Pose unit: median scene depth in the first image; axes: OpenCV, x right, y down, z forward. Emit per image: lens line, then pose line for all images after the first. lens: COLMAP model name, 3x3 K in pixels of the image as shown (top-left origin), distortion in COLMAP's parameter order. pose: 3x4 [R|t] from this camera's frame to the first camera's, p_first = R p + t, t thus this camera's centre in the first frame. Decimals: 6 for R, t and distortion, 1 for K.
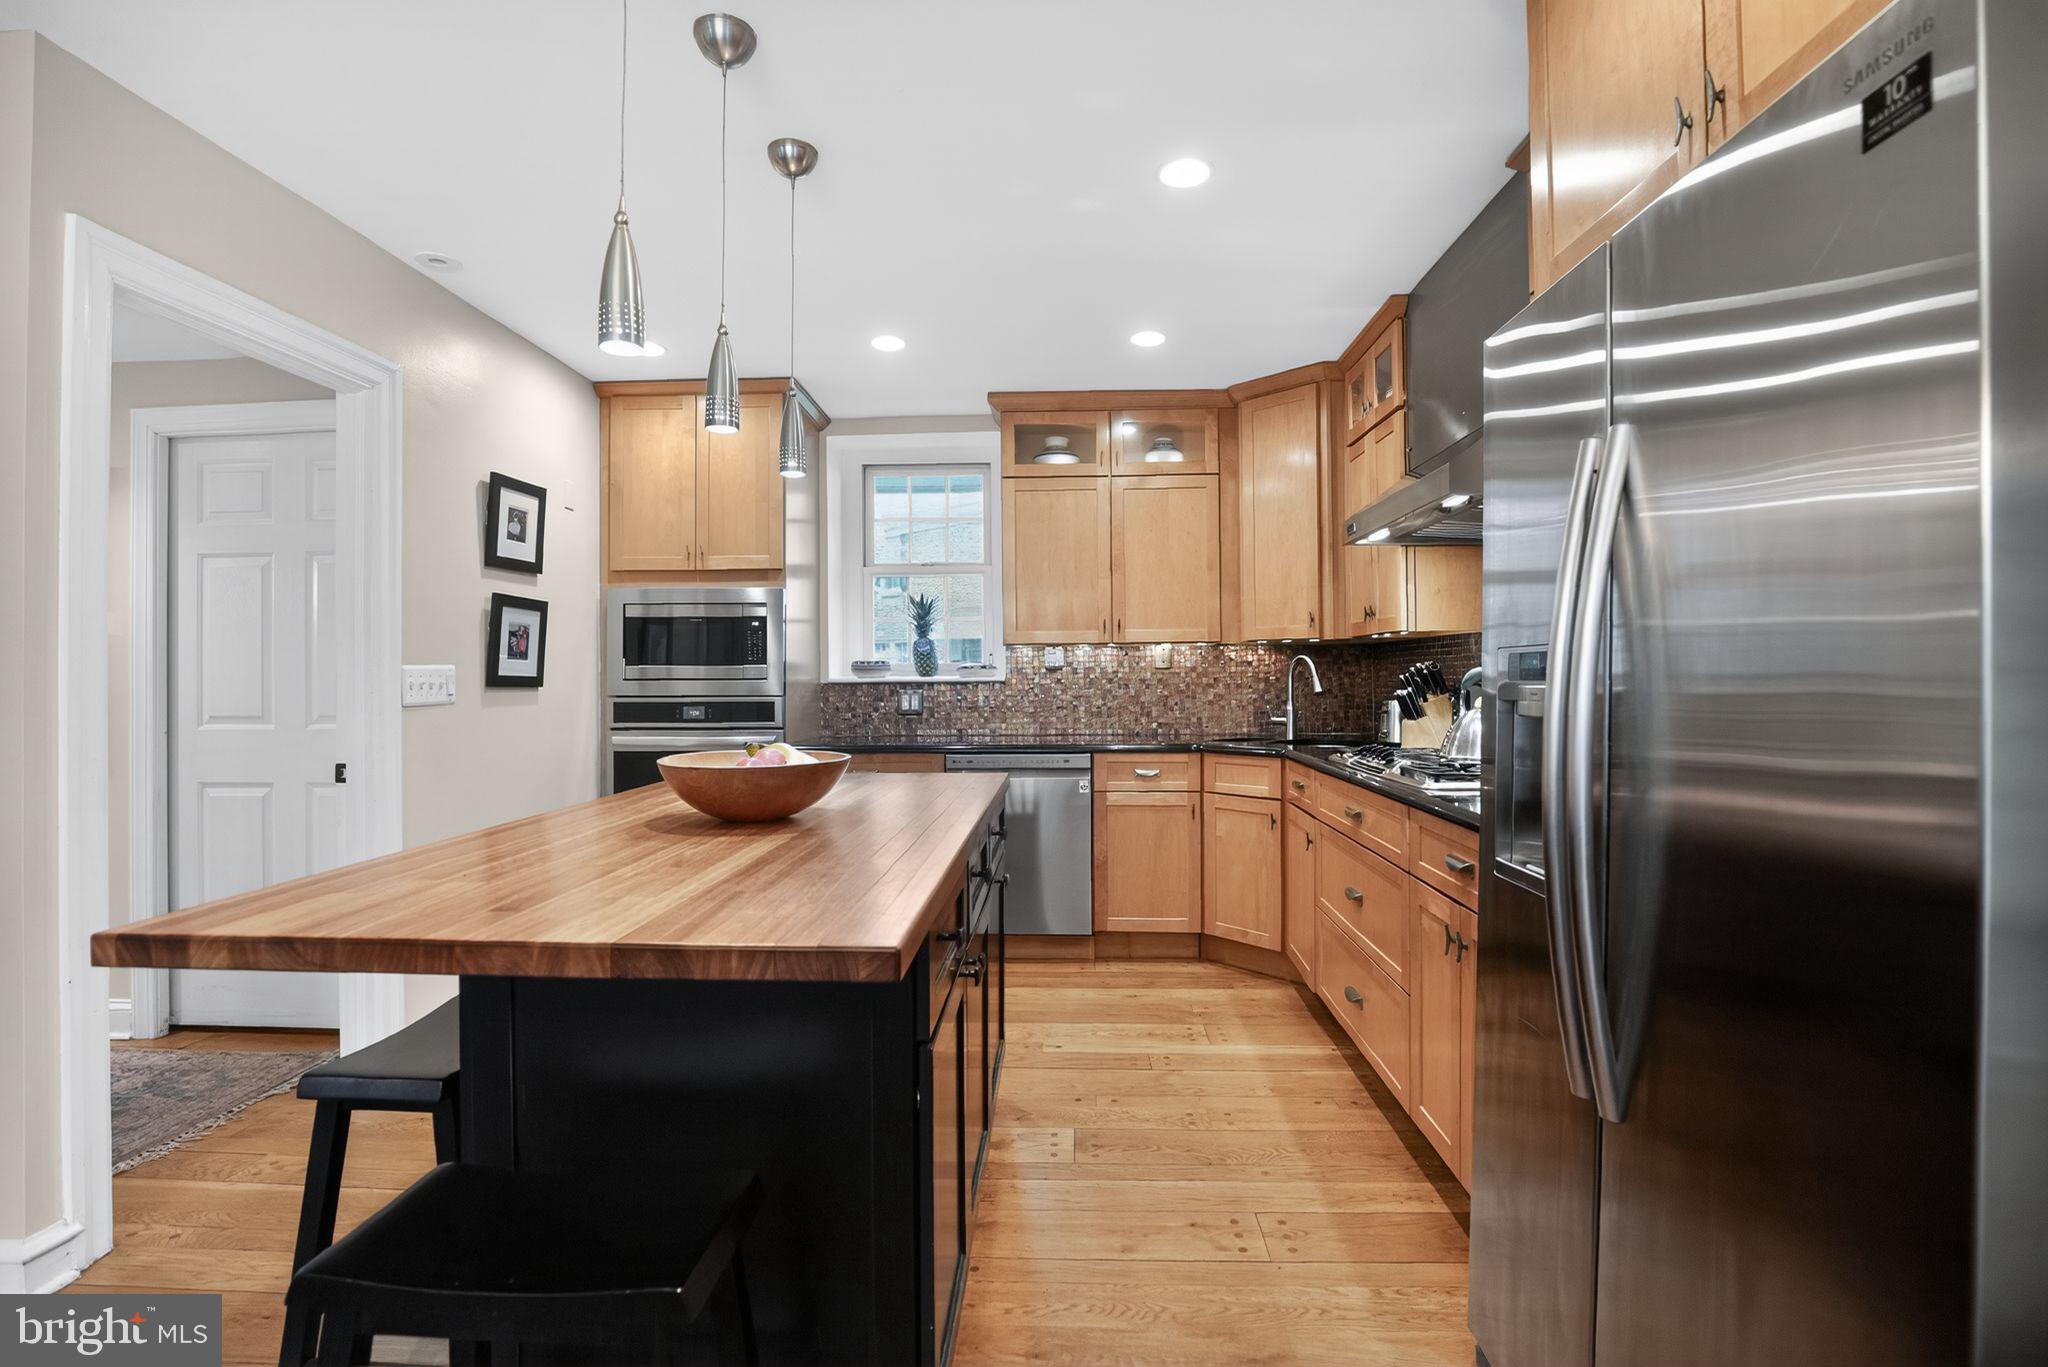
lens RADIAL K [[949.8, 0, 1034.6], [0, 949.8, 671.4], [0, 0, 1]] dist [-0.025107, 0.000900]
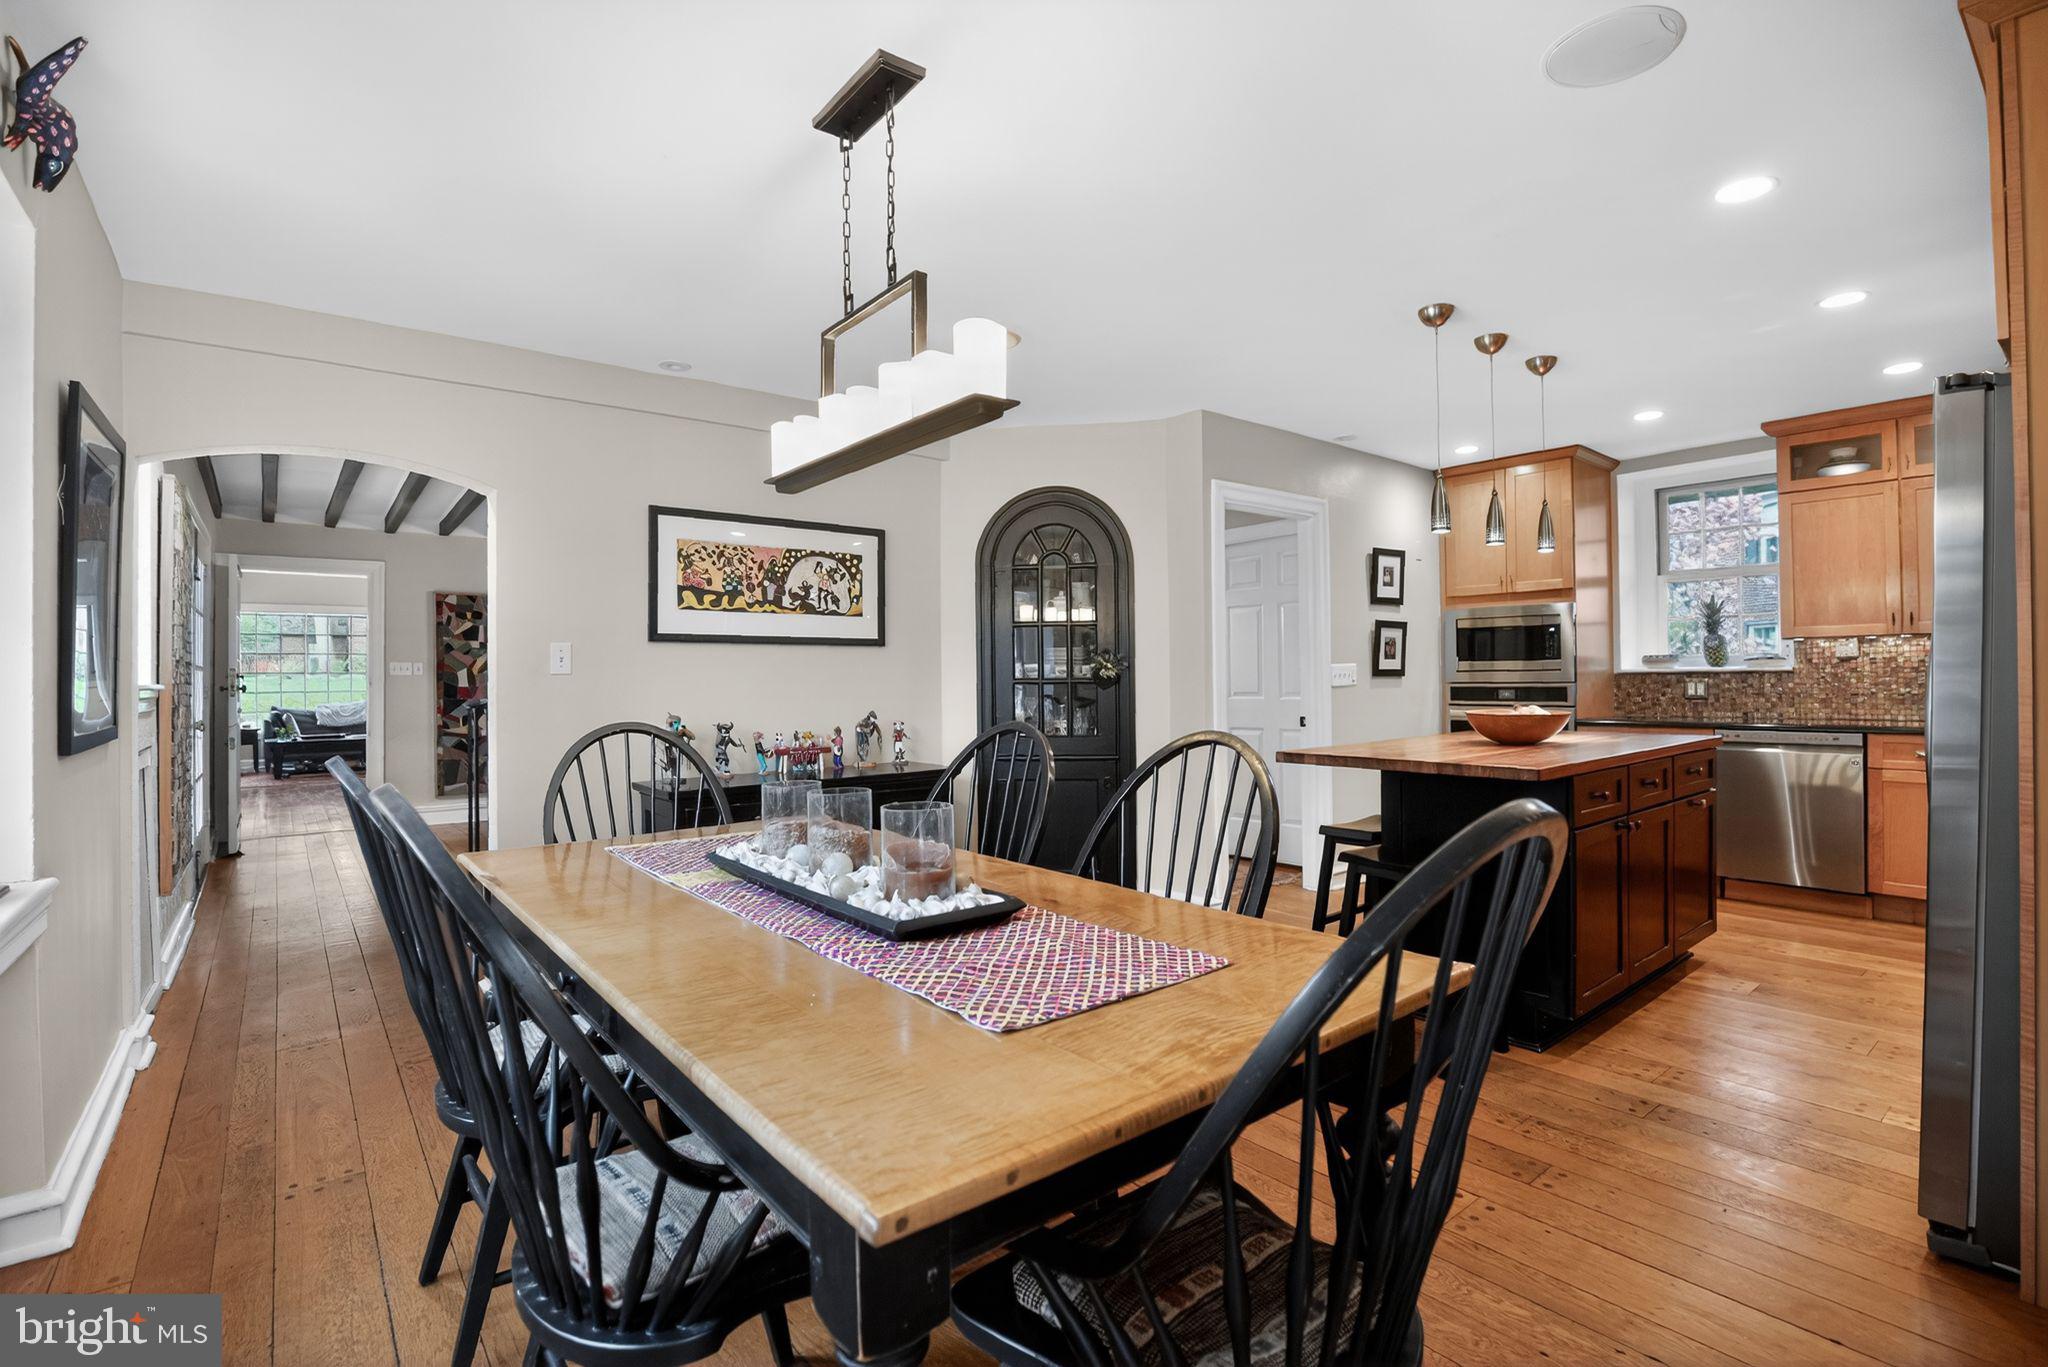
lens RADIAL K [[949.8, 0, 1034.6], [0, 949.8, 671.4], [0, 0, 1]] dist [-0.025107, 0.000900]
pose [[0.663317, -0.006558, -0.748310, 0.231776], [0.012051, 0.999926, 0.001919, -0.001970], [0.748242, -0.010291, 0.663346, -0.470674]]
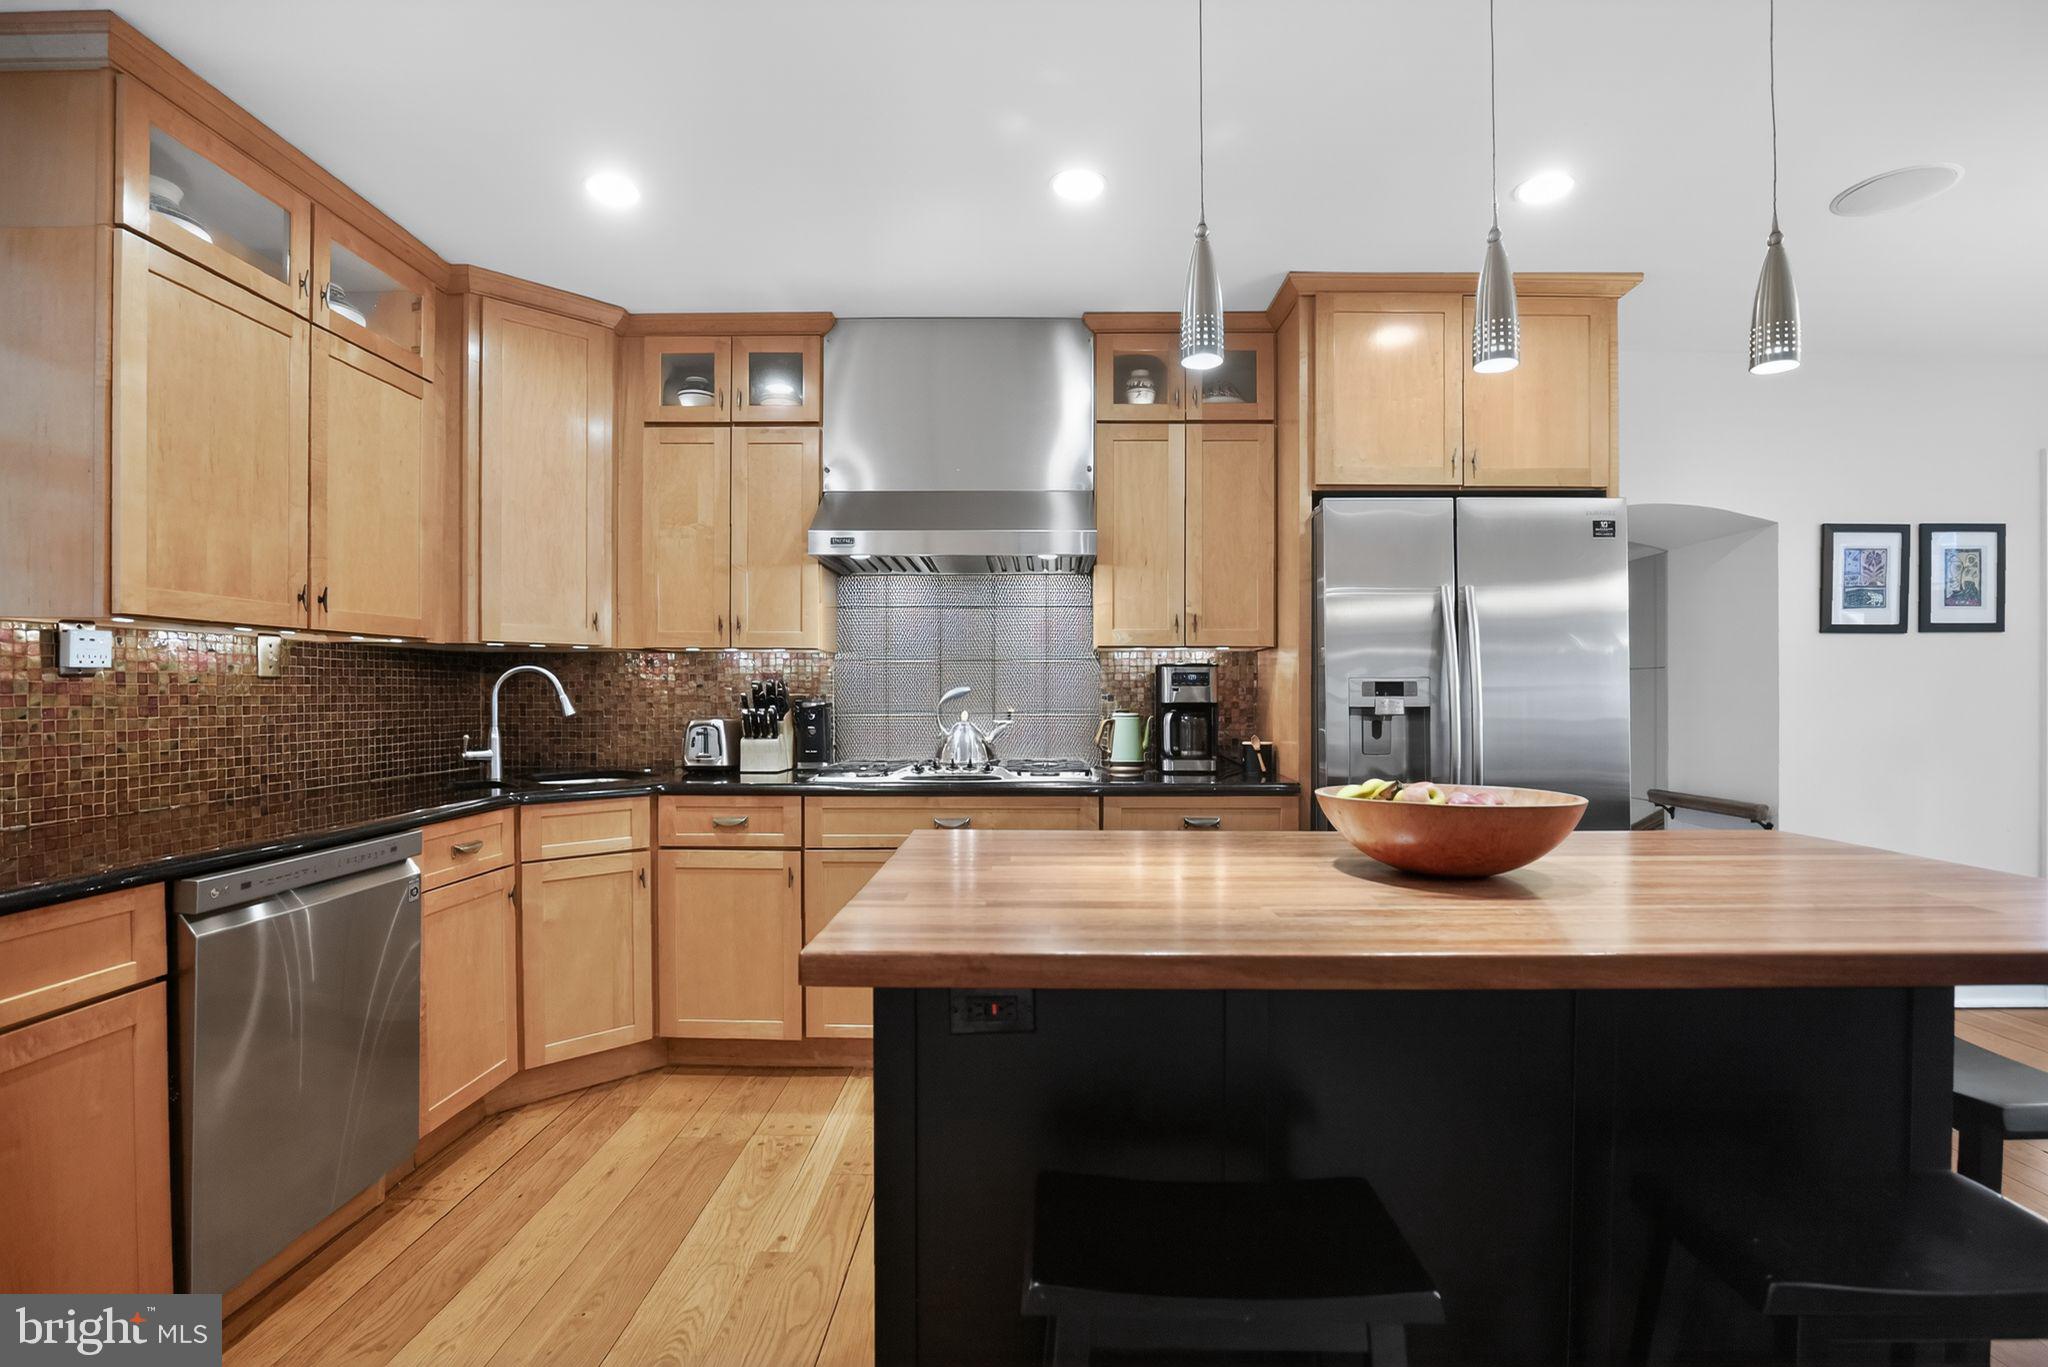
lens RADIAL K [[956.9, 0, 1025.1], [0, 956.9, 693.0], [0, 0, 1]] dist [-0.019598, -0.000156]
pose [[-0.030907, 0.006533, 0.999501, -0.503402], [-0.006349, 0.999957, -0.006732, 0.007539], [-0.999502, -0.006554, -0.030864, 0.647459]]
